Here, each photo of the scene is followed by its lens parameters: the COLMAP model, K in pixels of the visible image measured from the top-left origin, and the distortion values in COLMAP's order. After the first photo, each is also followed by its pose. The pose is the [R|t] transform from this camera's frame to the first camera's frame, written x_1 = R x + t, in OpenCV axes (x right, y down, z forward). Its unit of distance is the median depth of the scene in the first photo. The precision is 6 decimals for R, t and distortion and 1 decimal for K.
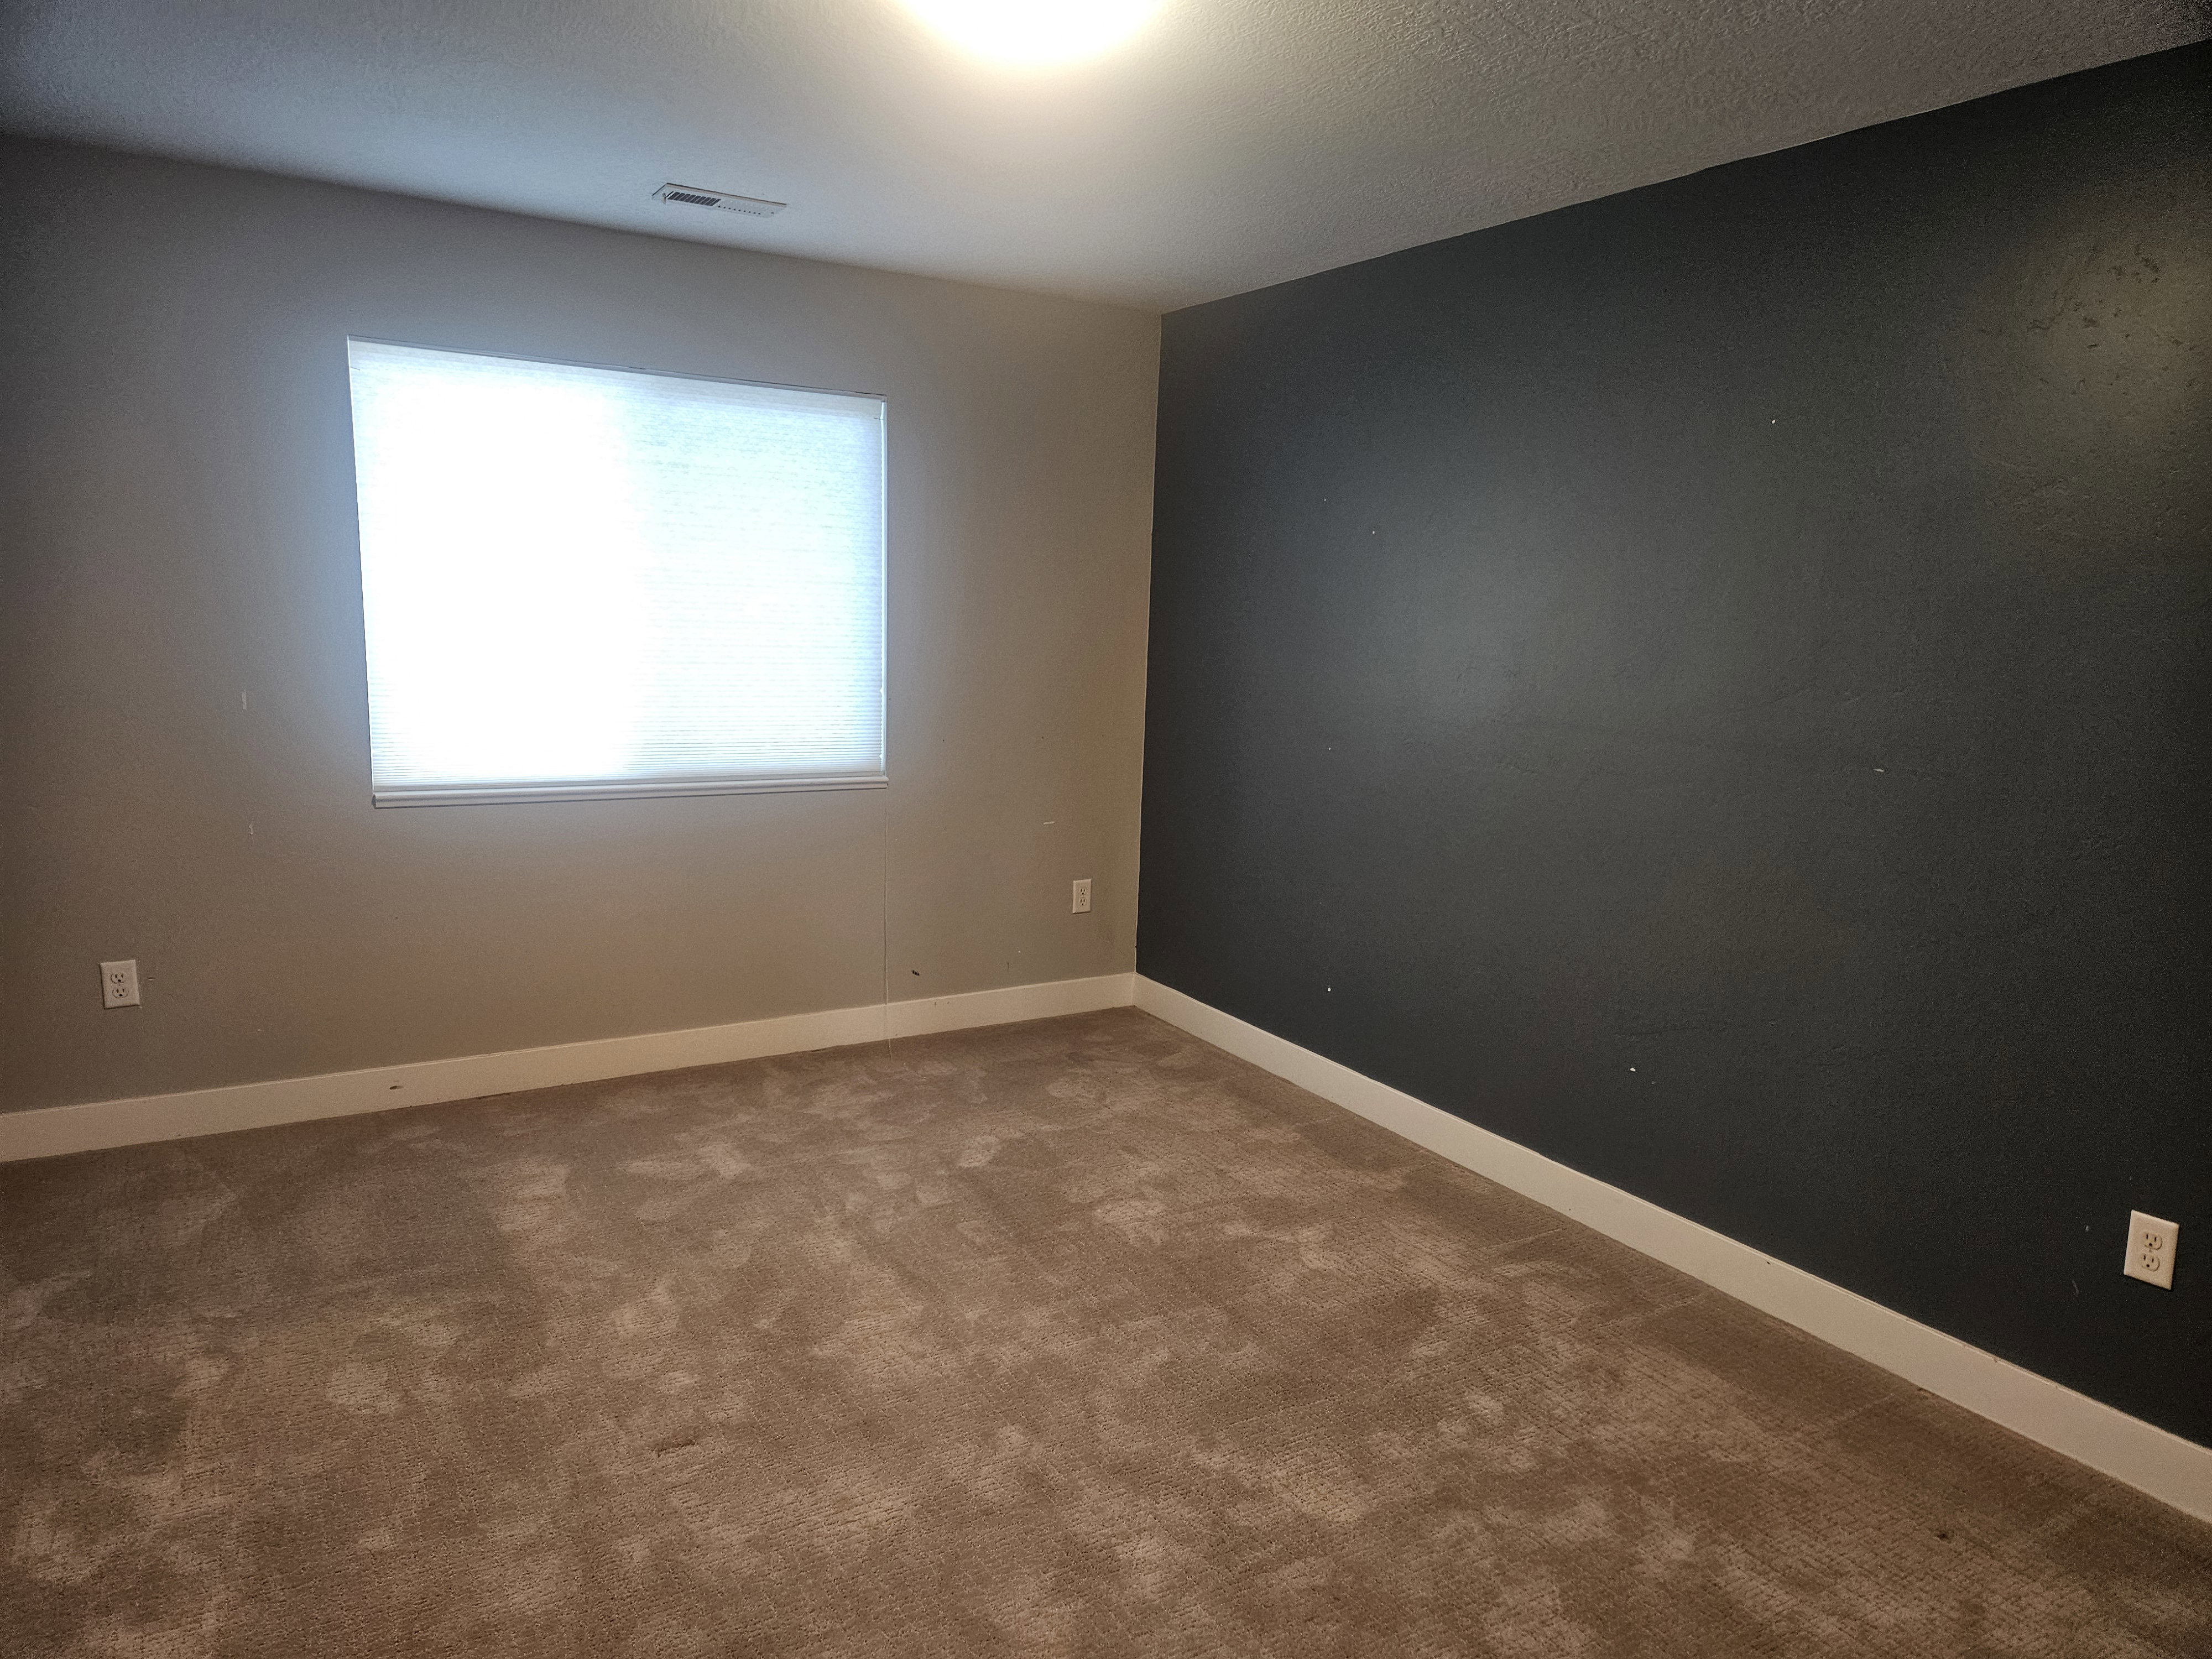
lens RADIAL K [[1481.7, 0, 1098.8], [0, 1481.7, 831.2], [0, 0, 1]] dist [0.074051, -0.066358]
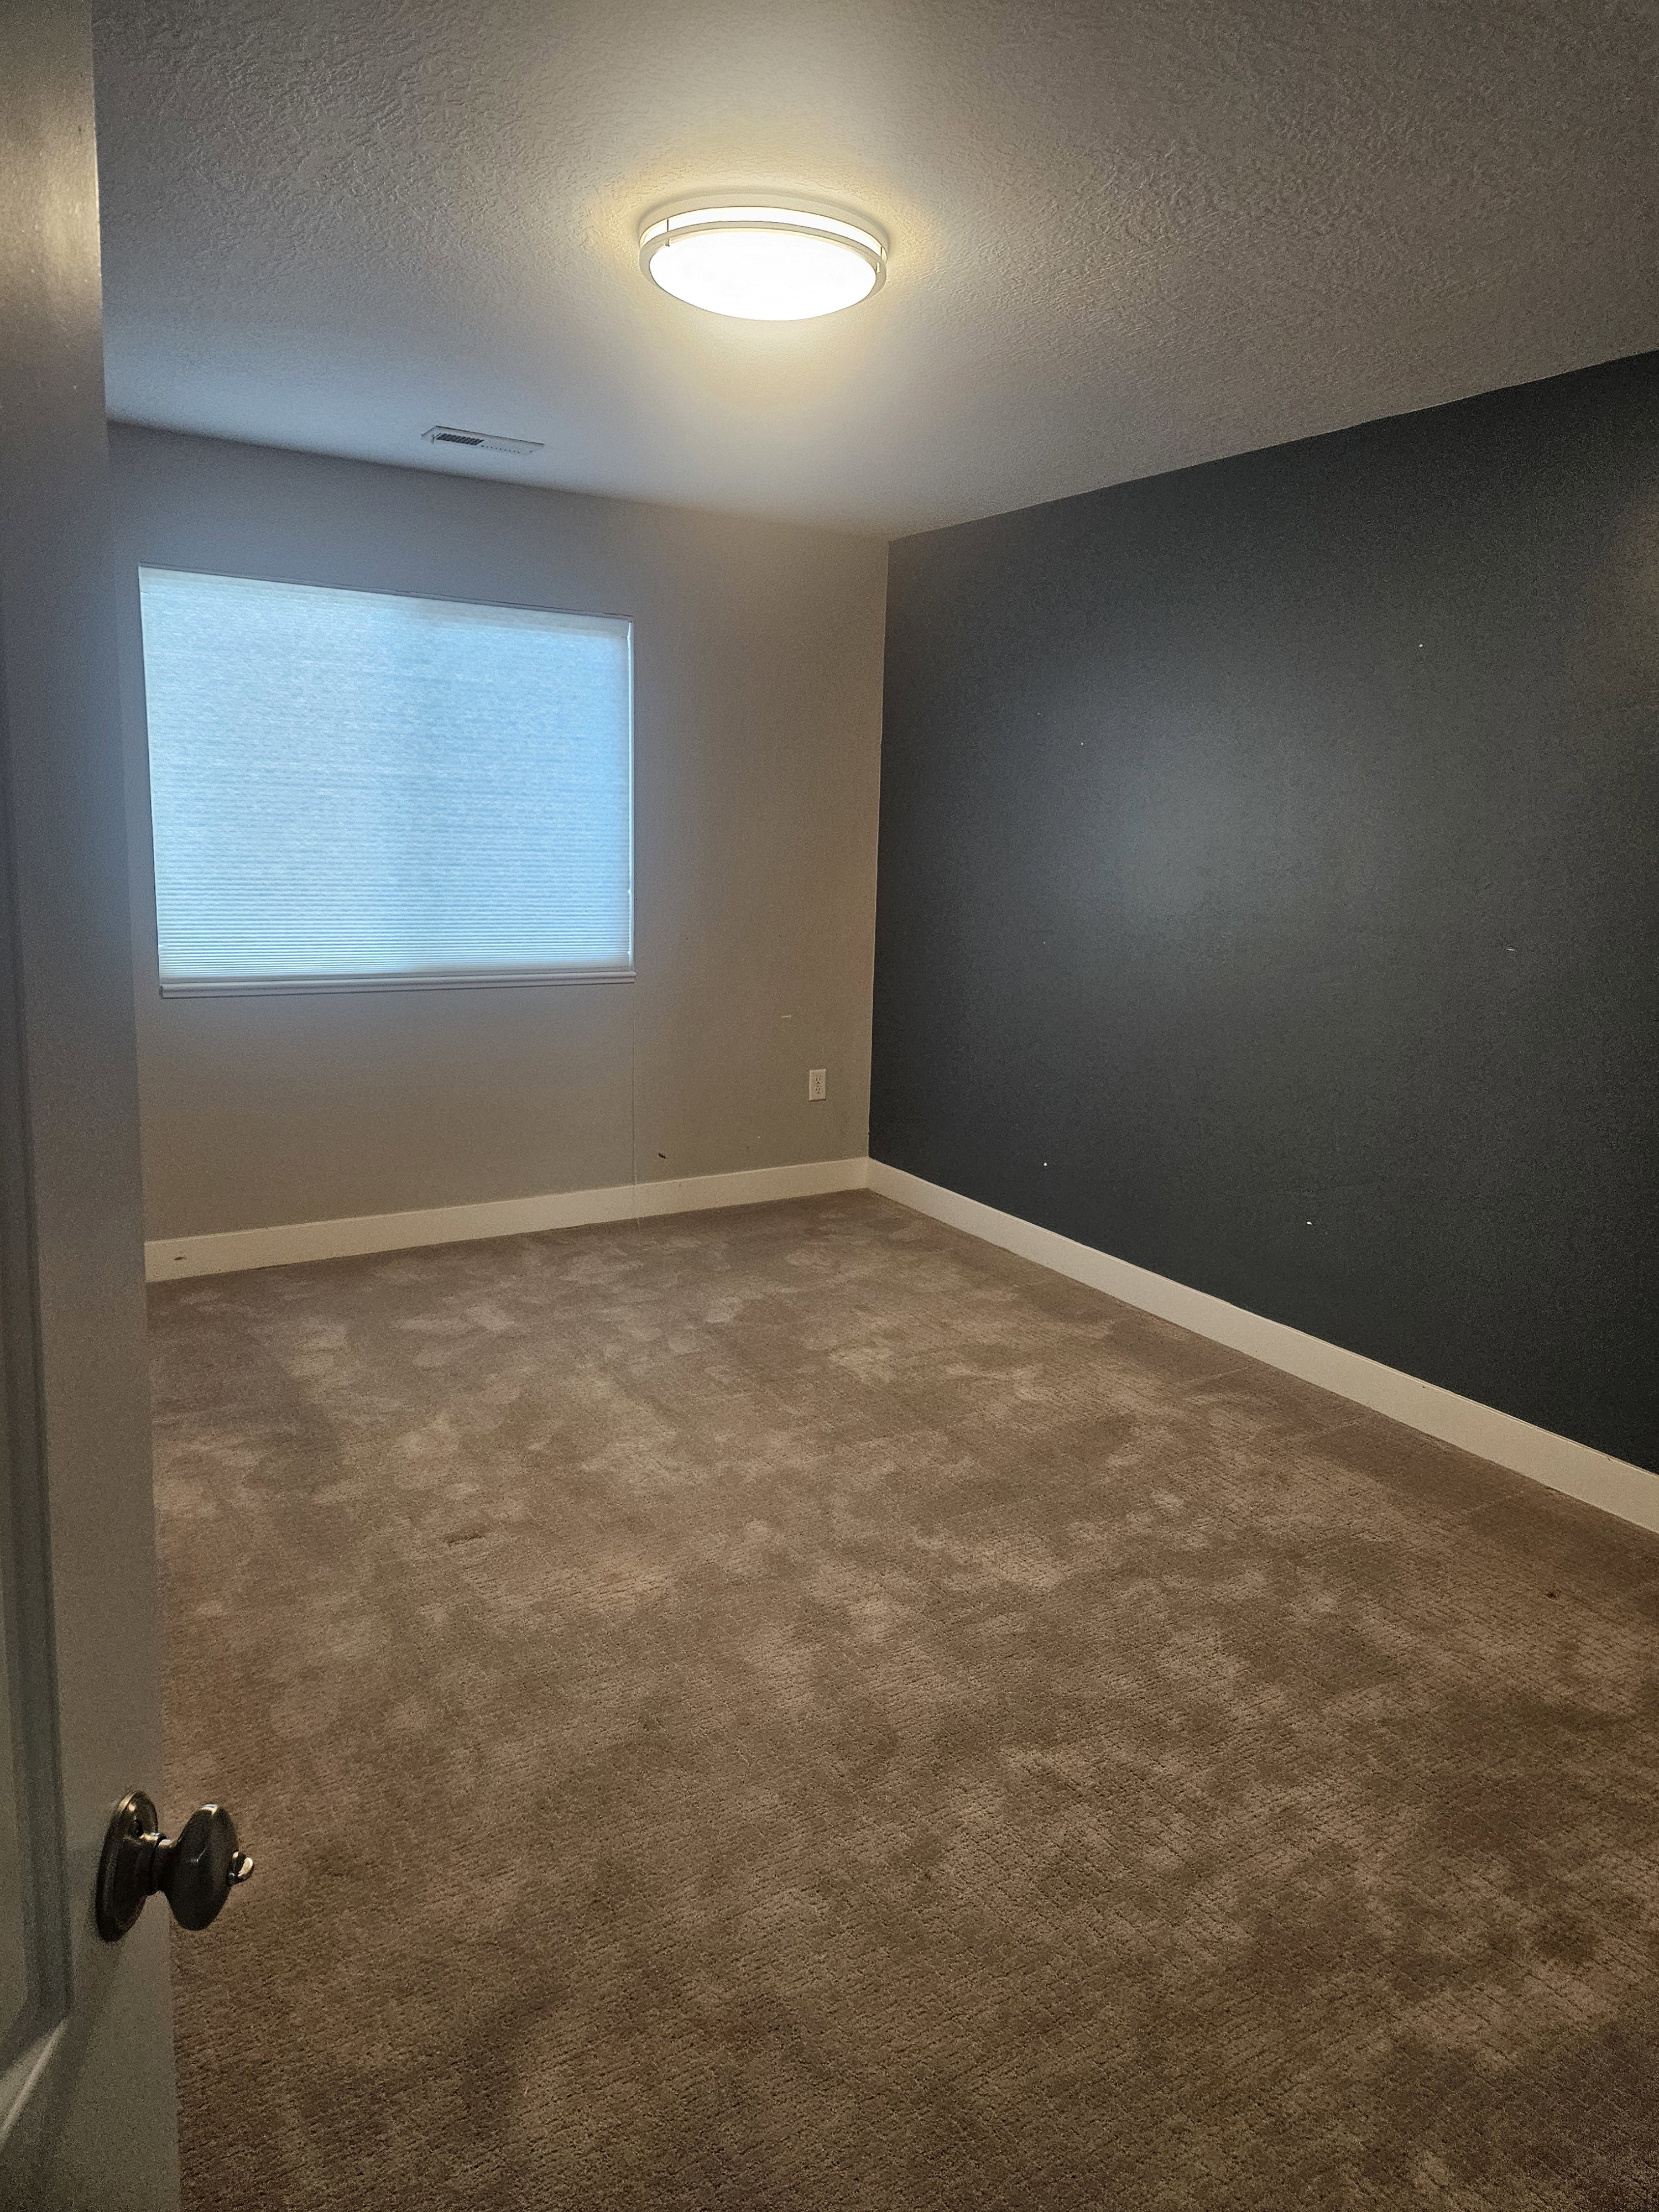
lens RADIAL K [[1481.7, 0, 867.5], [0, 1481.7, 1040.9], [0, 0, 1]] dist [0.074051, -0.066358]
pose [[0.999752, -0.004481, 0.021822, 0.002521], [0.004536, 0.999987, -0.002477, 0.027694], [-0.021811, 0.002575, 0.999759, -0.126322]]
